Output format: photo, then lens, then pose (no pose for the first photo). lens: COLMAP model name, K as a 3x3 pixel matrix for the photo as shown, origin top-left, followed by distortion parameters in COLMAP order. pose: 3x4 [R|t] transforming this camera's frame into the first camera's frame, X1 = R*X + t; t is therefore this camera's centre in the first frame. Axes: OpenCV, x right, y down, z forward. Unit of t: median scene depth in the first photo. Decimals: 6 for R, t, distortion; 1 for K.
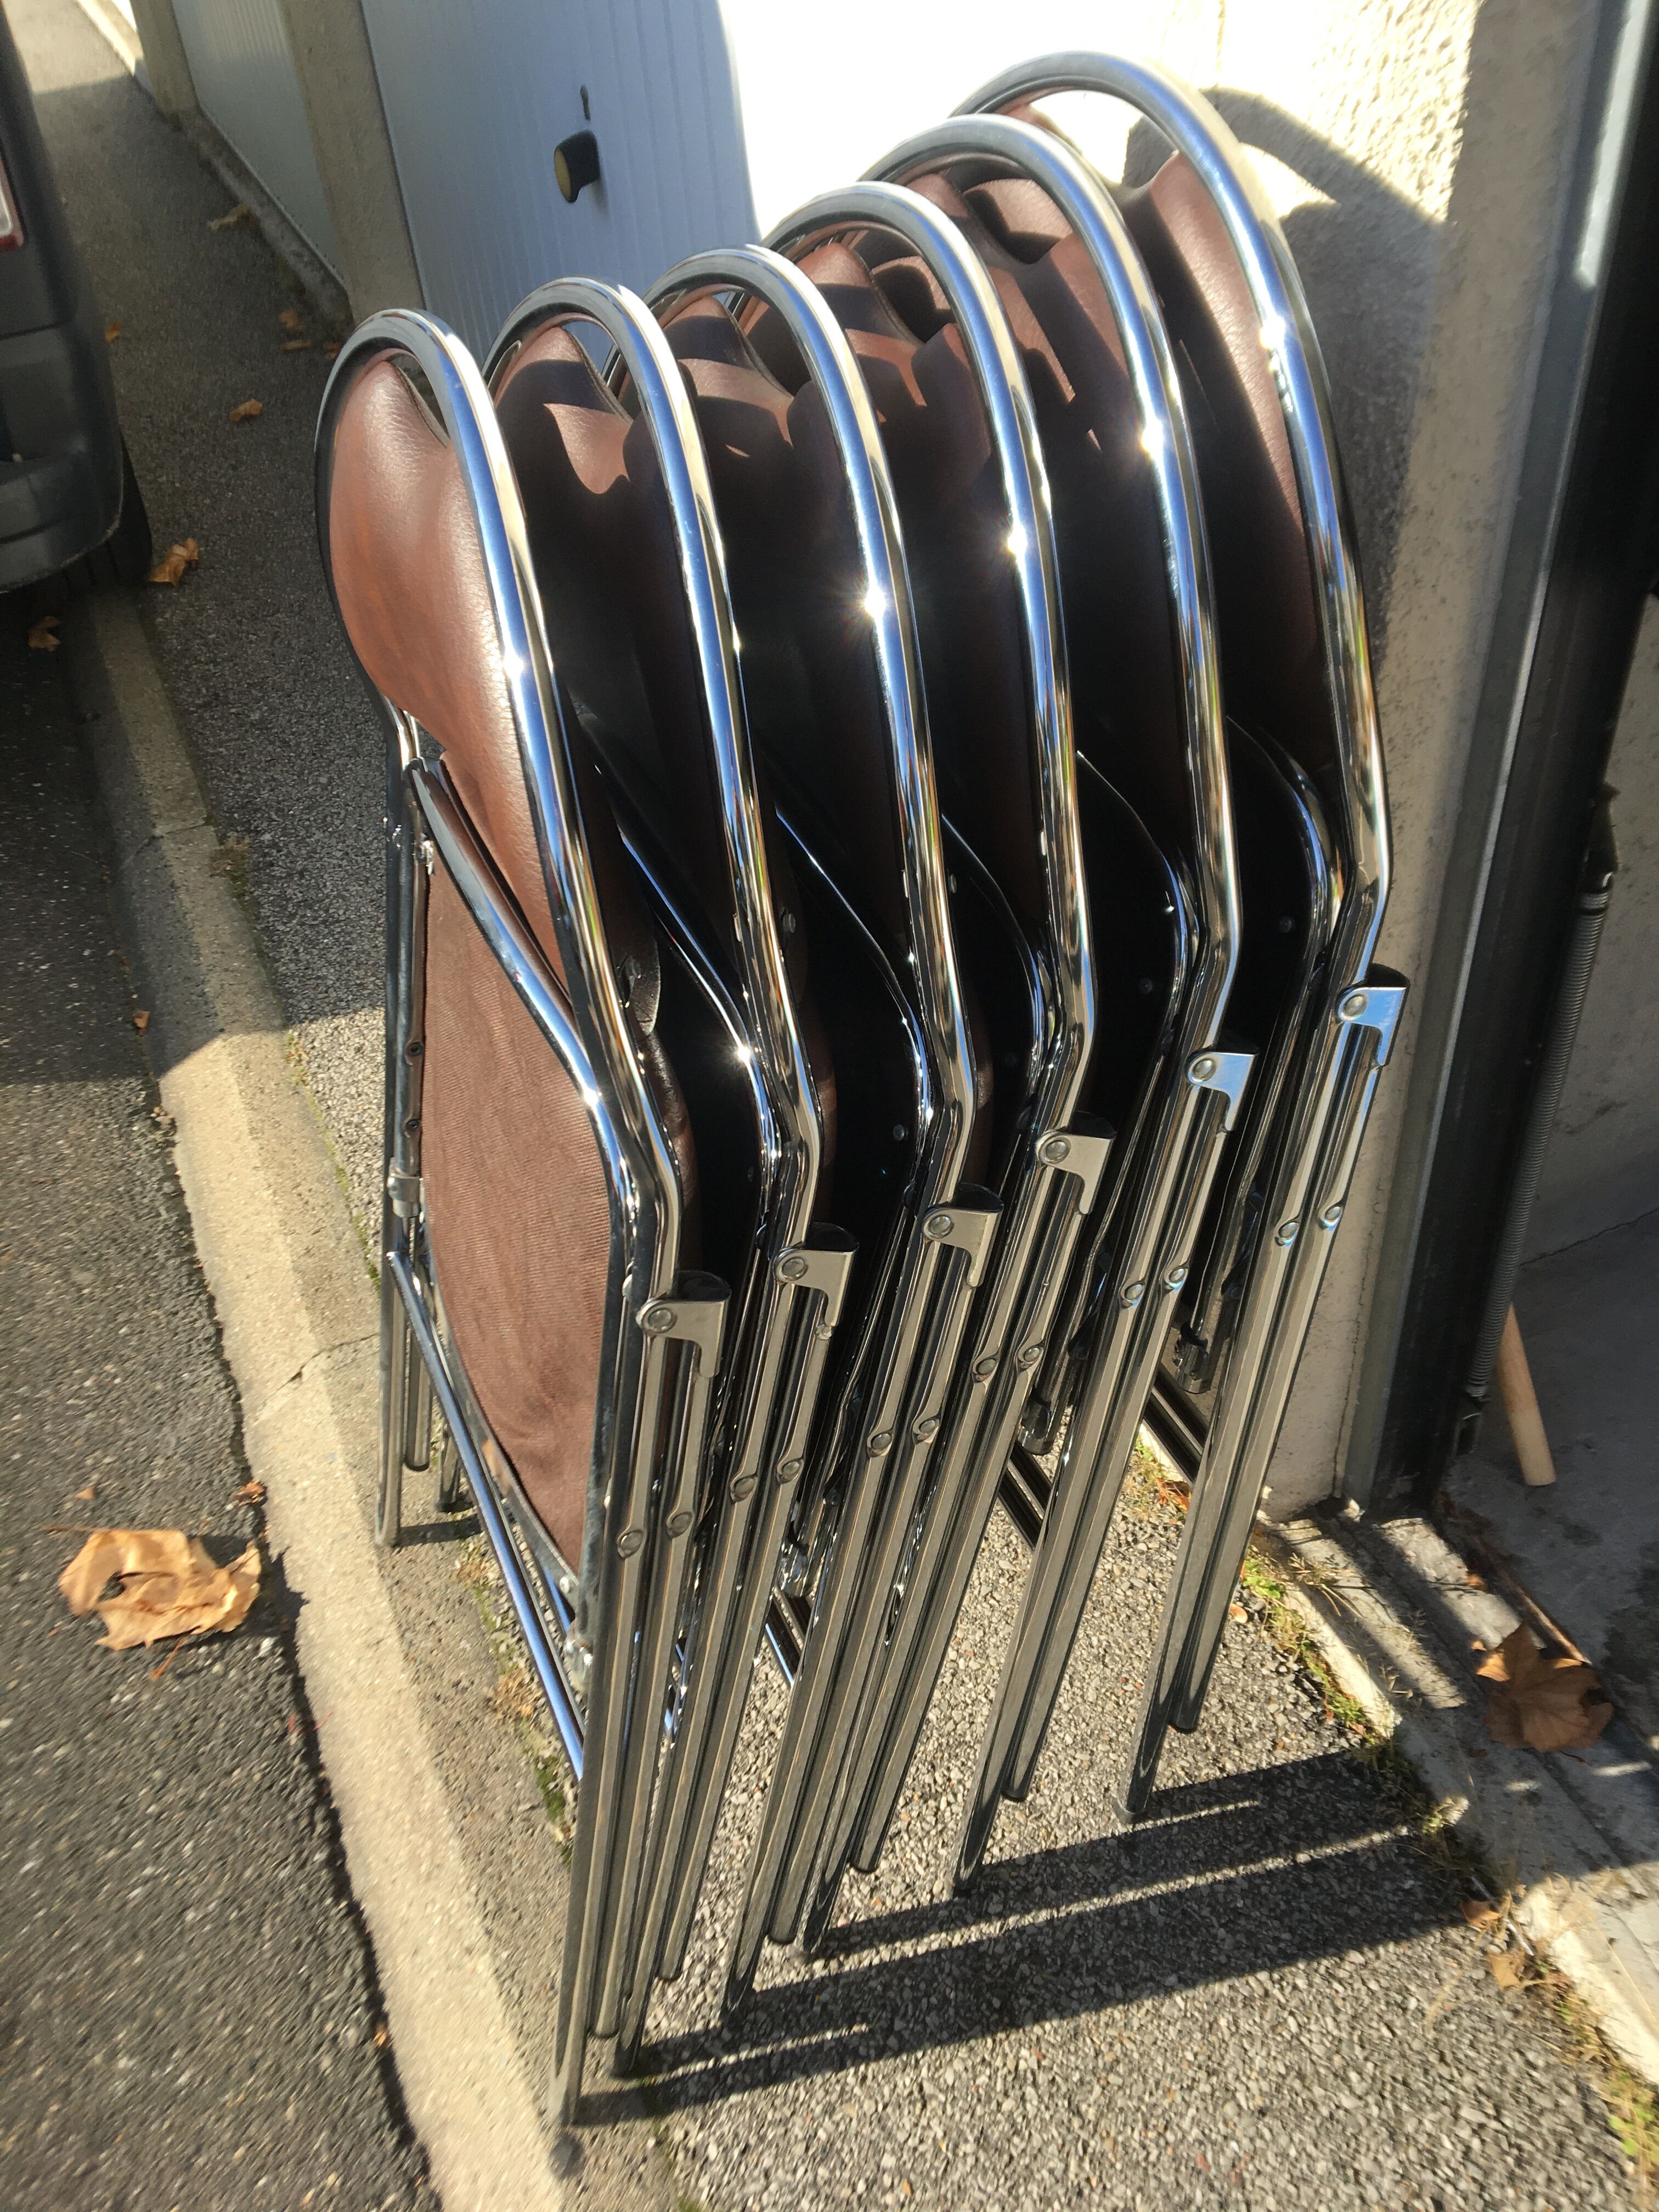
lens RADIAL K [[1883.2, 0, 814.3], [0, 1883.2, 1104.2], [0, 0, 1]] dist [0.066450, -0.080624]
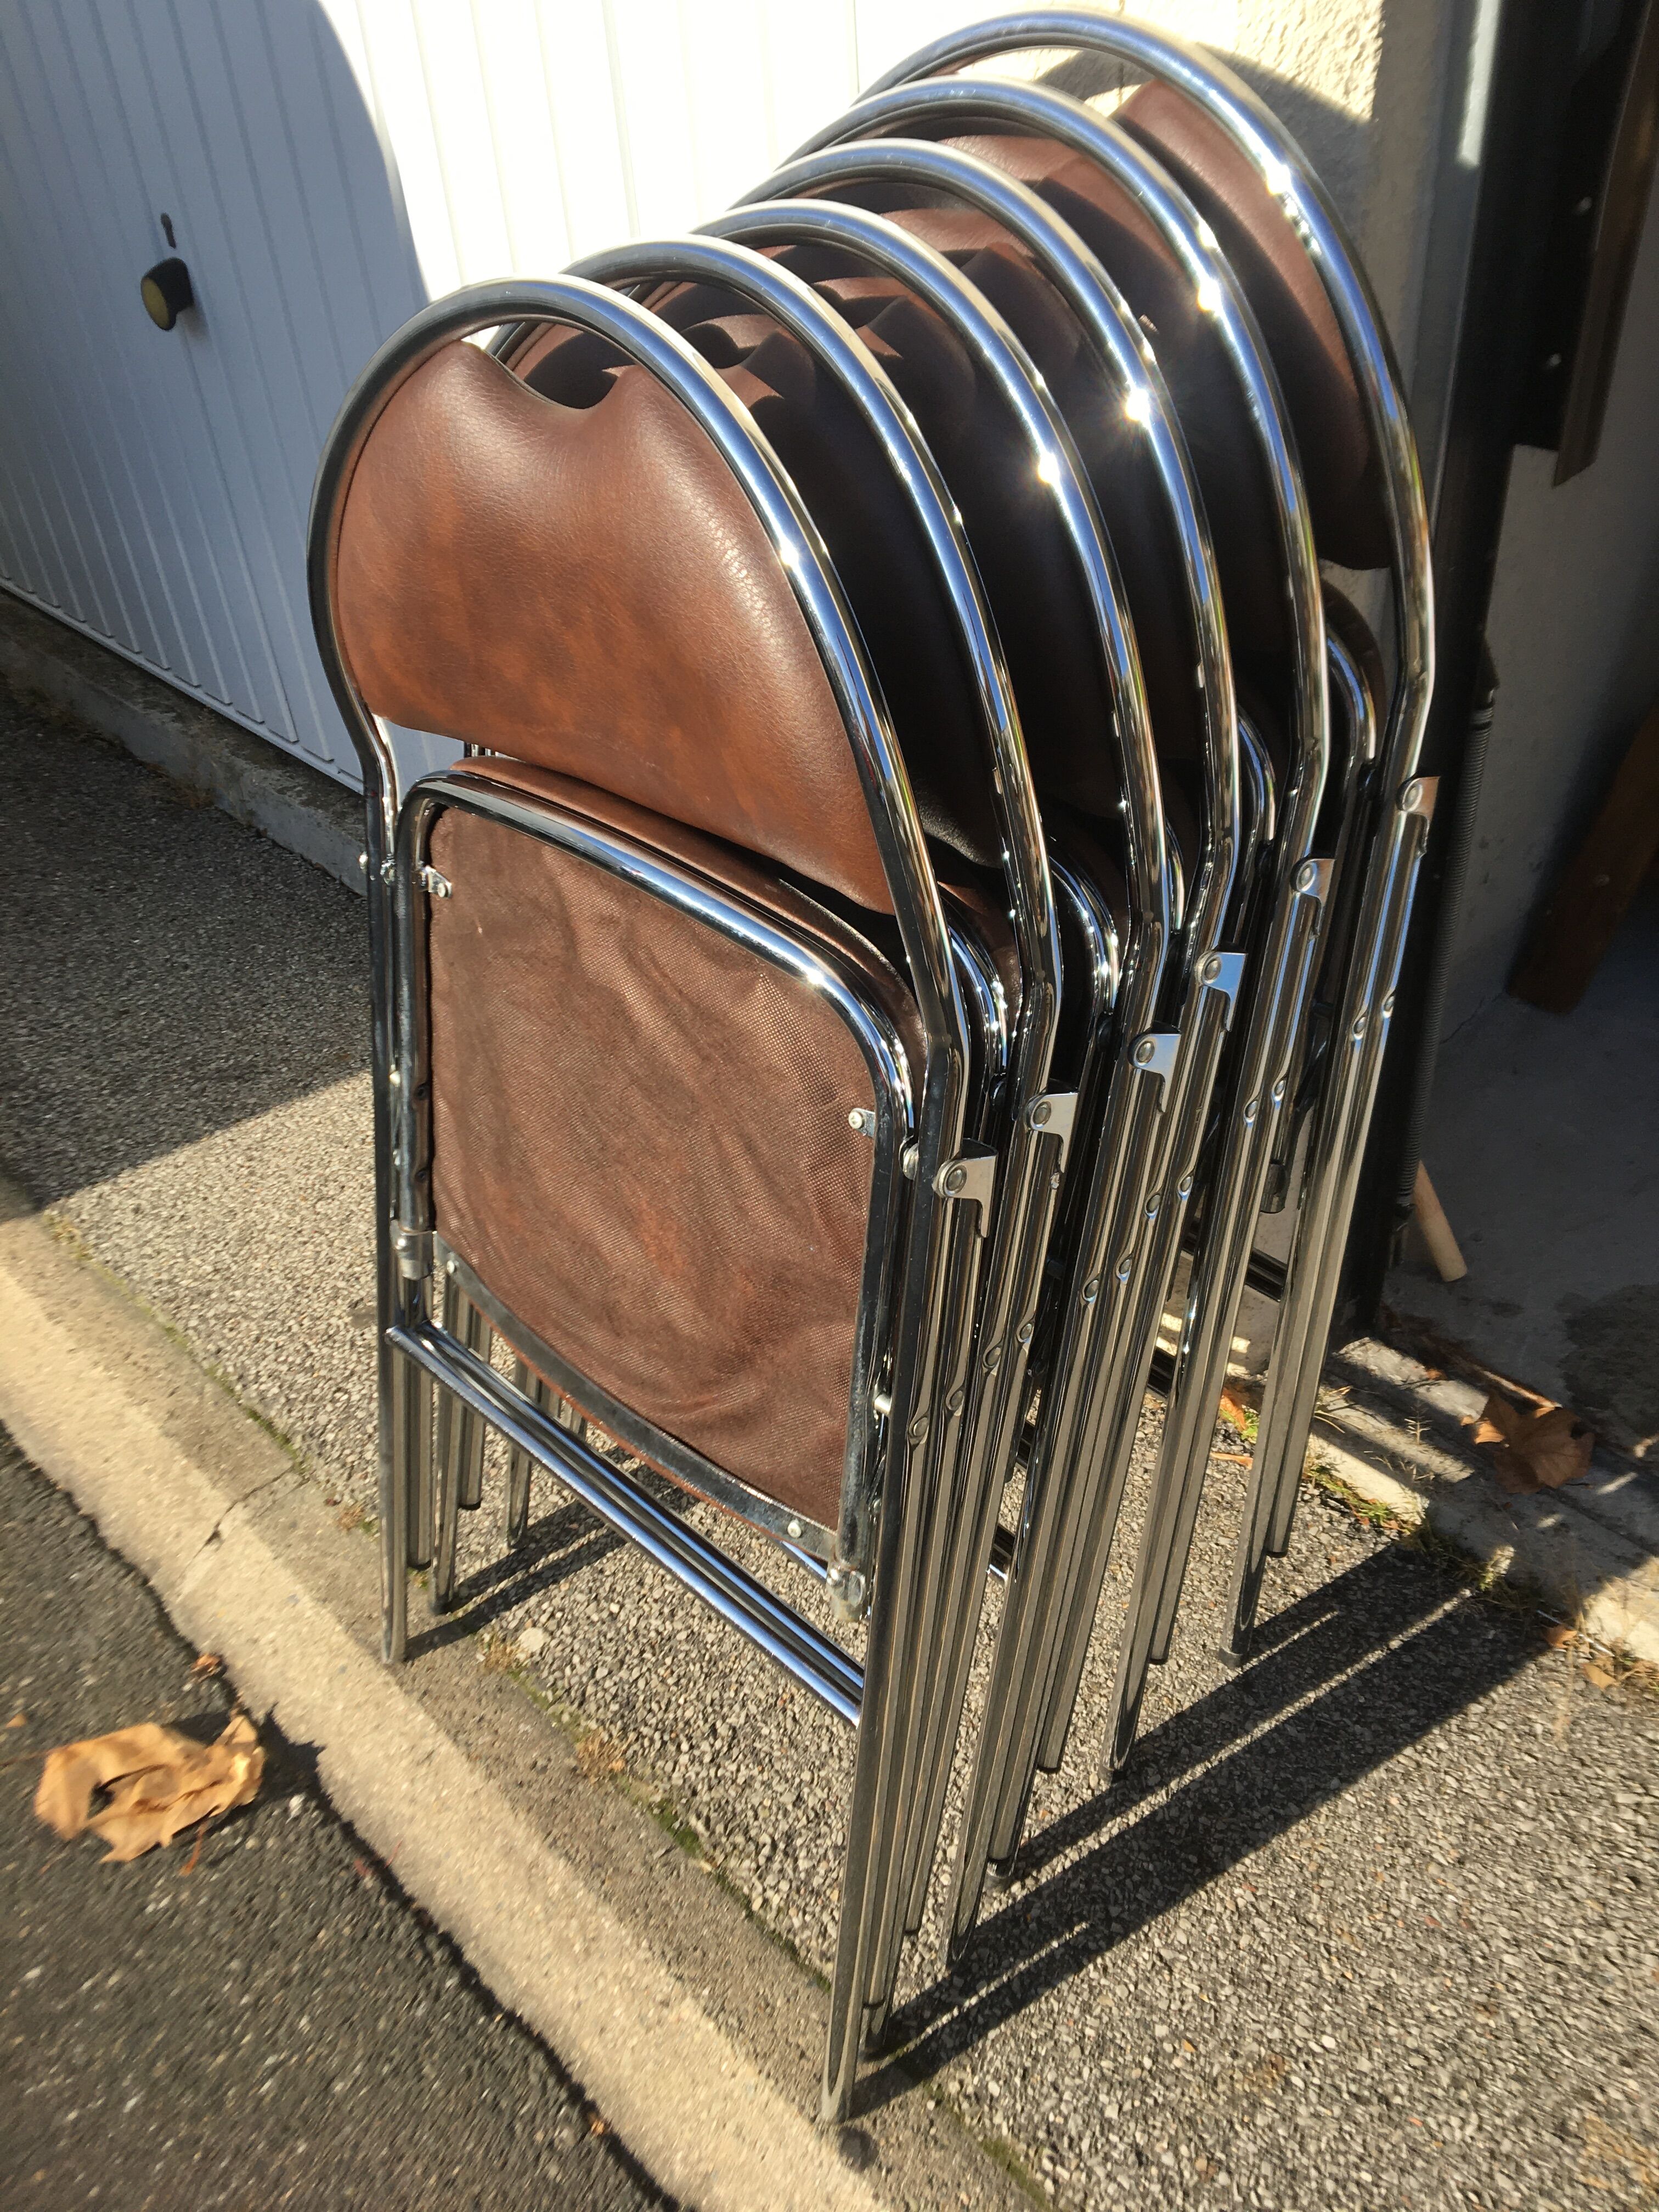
lens RADIAL K [[1883.2, 0, 814.8], [0, 1883.2, 1106.8], [0, 0, 1]] dist [0.066450, -0.080624]
pose [[0.936033, -0.211555, 0.281225, -0.286315], [0.233439, 0.971267, -0.046337, 0.068248], [-0.263342, 0.109022, 0.958523, 0.011732]]
